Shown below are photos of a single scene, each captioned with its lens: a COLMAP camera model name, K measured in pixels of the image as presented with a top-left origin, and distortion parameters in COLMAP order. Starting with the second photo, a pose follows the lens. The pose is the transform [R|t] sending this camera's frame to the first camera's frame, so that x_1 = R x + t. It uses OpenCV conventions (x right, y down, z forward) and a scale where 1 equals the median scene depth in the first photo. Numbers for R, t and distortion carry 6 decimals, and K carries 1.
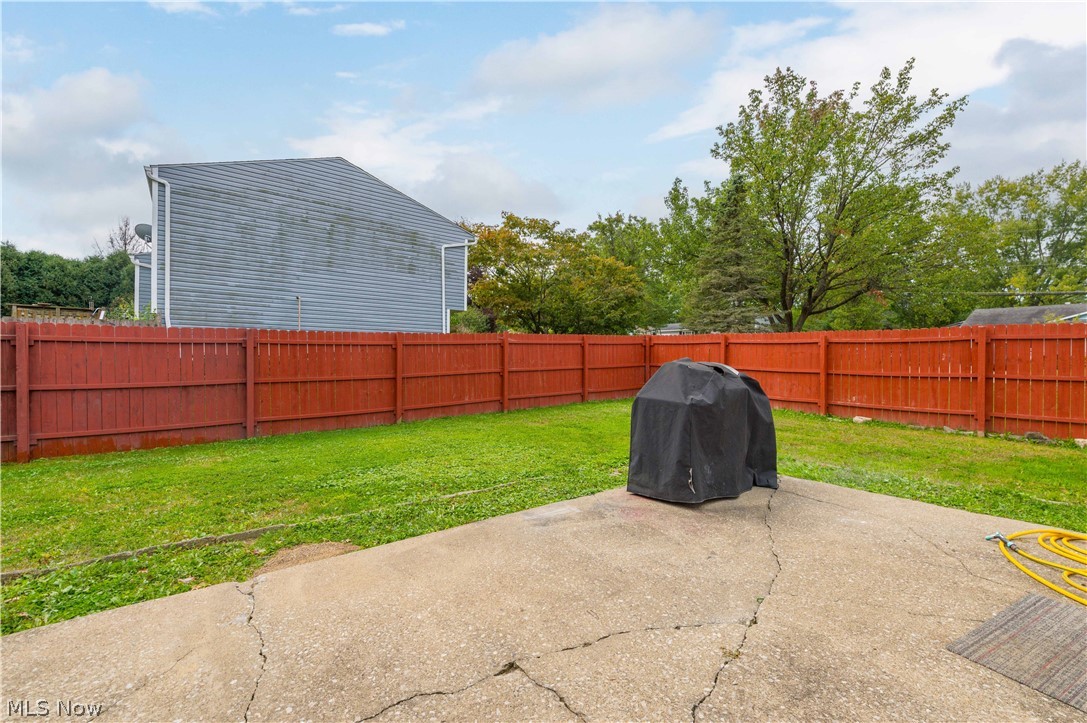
lens RADIAL K [[464.1, 0, 567.1], [0, 464.1, 359.3], [0, 0, 1]] dist [0.008872, -0.002112]
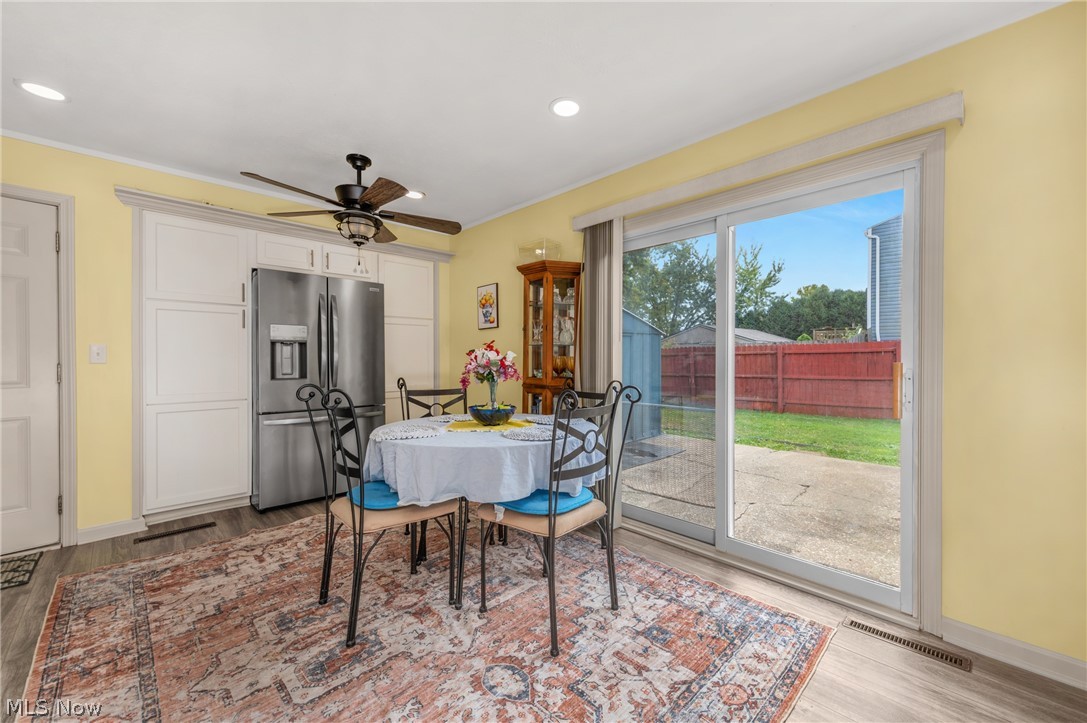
lens RADIAL K [[431.1, 0, 549.4], [0, 431.1, 360.5], [0, 0, 1]] dist [0.012373, -0.001372]
pose [[0.094938, -0.003057, -0.995479, 0.399817], [-0.000390, 0.999995, -0.003108, -0.002642], [0.995483, 0.000683, 0.094936, -0.118357]]
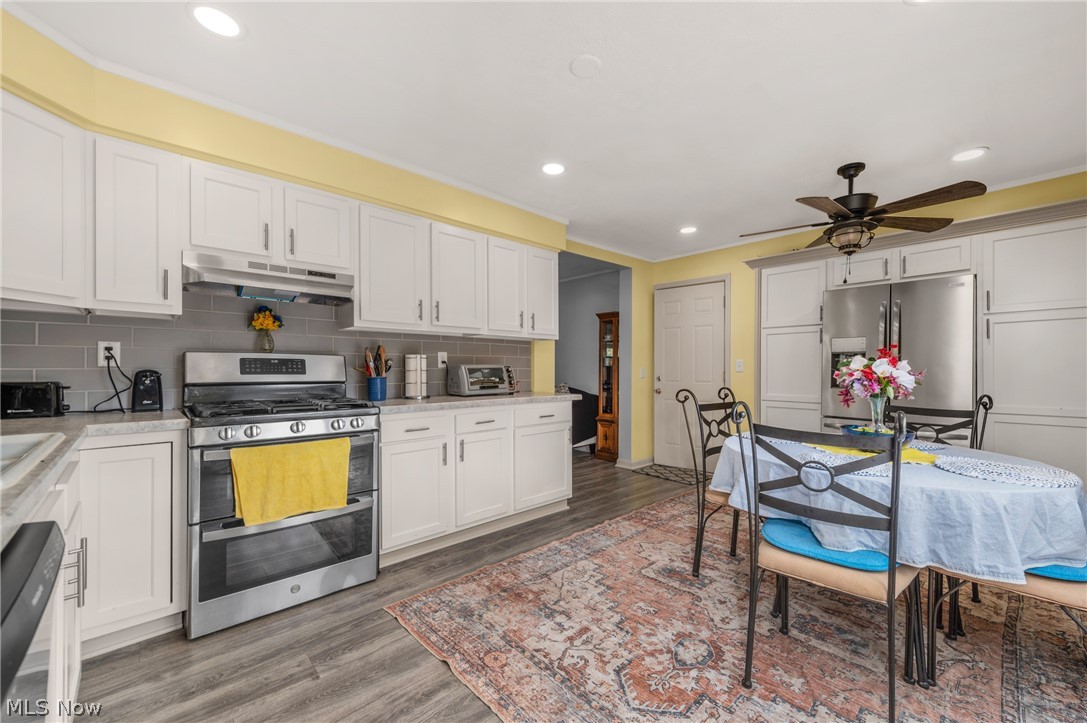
lens RADIAL K [[431.1, 0, 565.1], [0, 431.1, 371.3], [0, 0, 1]] dist [0.012373, -0.001372]
pose [[-0.995043, -0.011808, -0.098739, 0.315033], [-0.011816, 0.999930, -0.000505, -0.000425], [0.098738, 0.000664, -0.995113, 0.052064]]
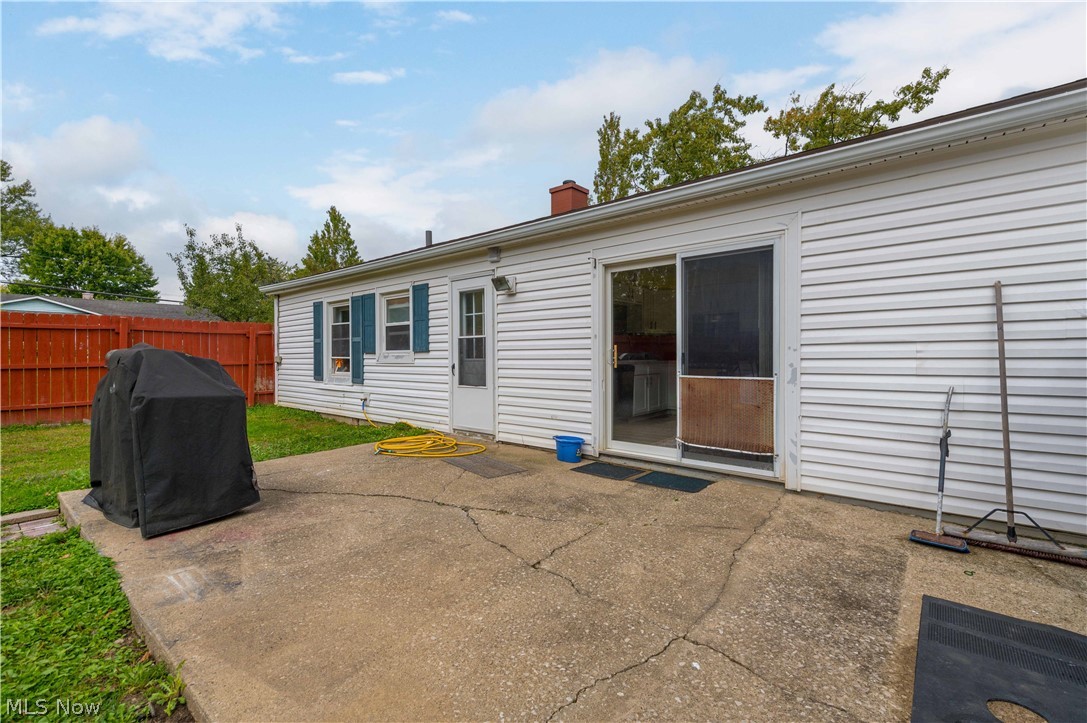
lens RADIAL K [[464.1, 0, 552.1], [0, 464.1, 361.6], [0, 0, 1]] dist [0.008872, -0.002112]
pose [[-0.200743, -0.023545, 0.979361, -0.280038], [-0.000298, 0.999713, 0.023973, 0.003810], [-0.979644, 0.004521, -0.200692, 0.233941]]
